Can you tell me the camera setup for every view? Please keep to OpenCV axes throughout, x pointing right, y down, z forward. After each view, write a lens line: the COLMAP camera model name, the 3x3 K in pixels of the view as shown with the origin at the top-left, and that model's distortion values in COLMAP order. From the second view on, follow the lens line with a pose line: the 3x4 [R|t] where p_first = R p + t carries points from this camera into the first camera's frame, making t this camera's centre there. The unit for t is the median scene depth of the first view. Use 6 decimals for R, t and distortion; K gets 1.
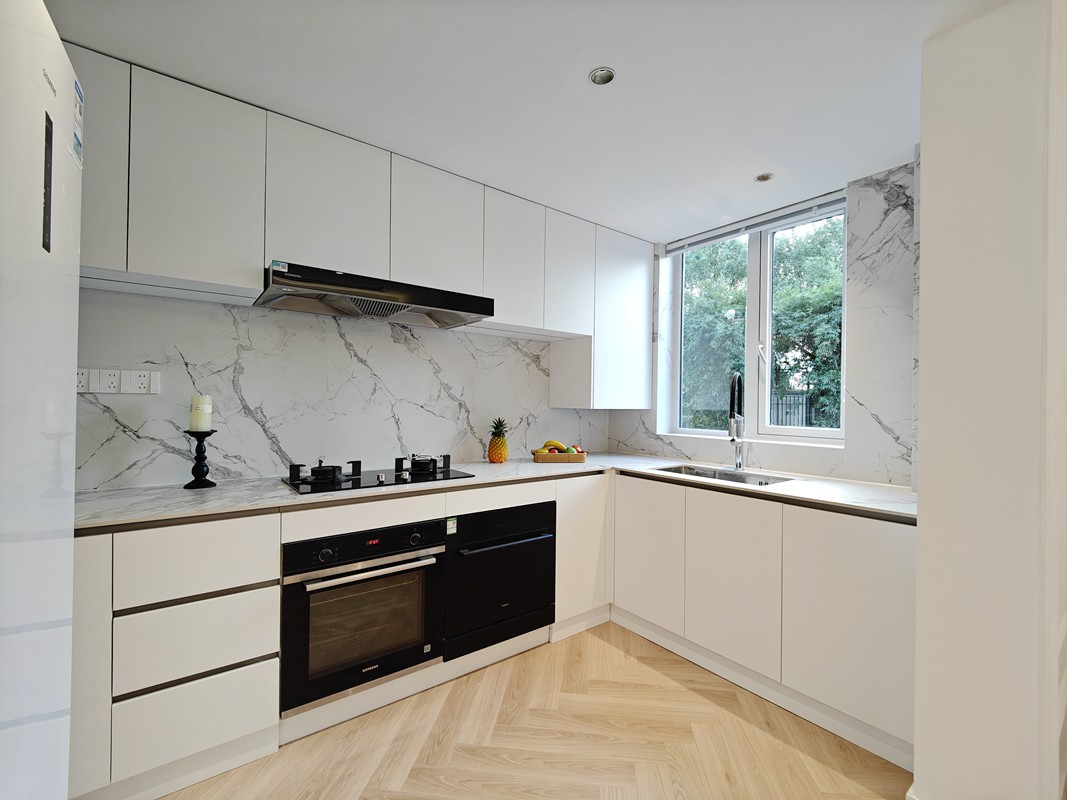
lens RADIAL K [[464.1, 0, 534.3], [0, 464.1, 402.9], [0, 0, 1]] dist [0.002250, 0.000056]
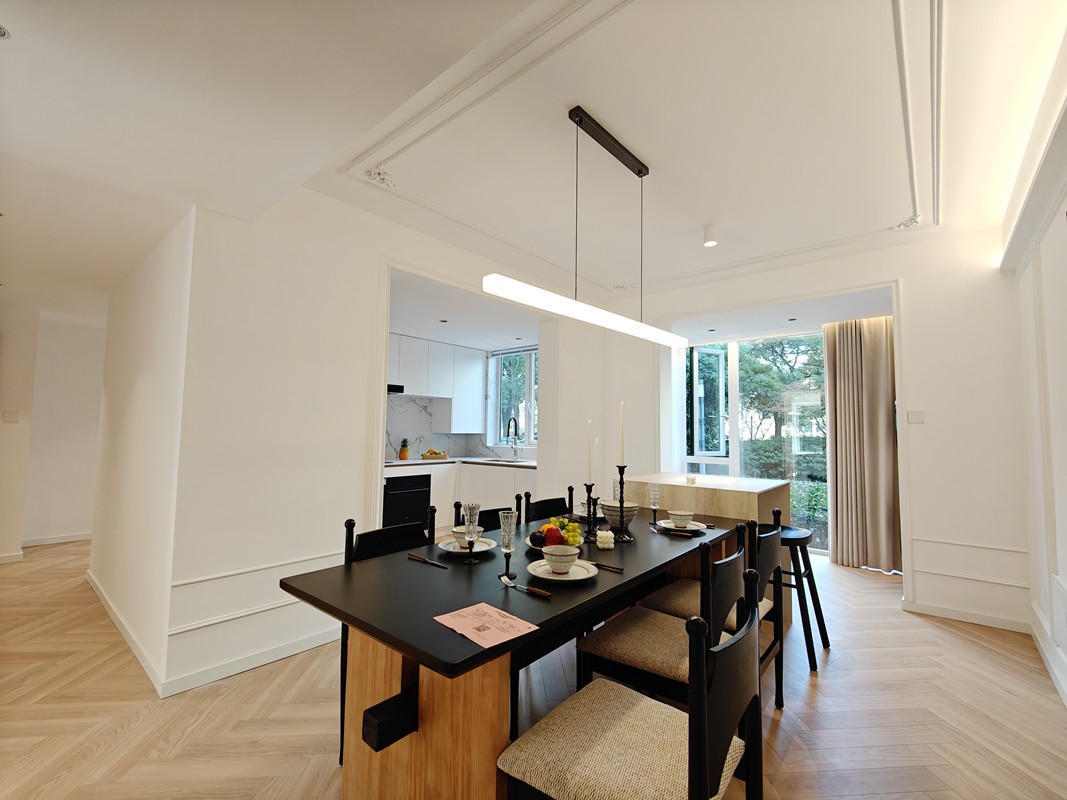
lens RADIAL K [[464.1, 0, 550.5], [0, 464.1, 404.1], [0, 0, 1]] dist [0.002250, 0.000056]
pose [[0.972411, 0.011799, 0.232978, 0.067429], [-0.001234, 0.998966, -0.045443, -0.023554], [-0.233273, 0.043901, 0.971420, -1.101496]]
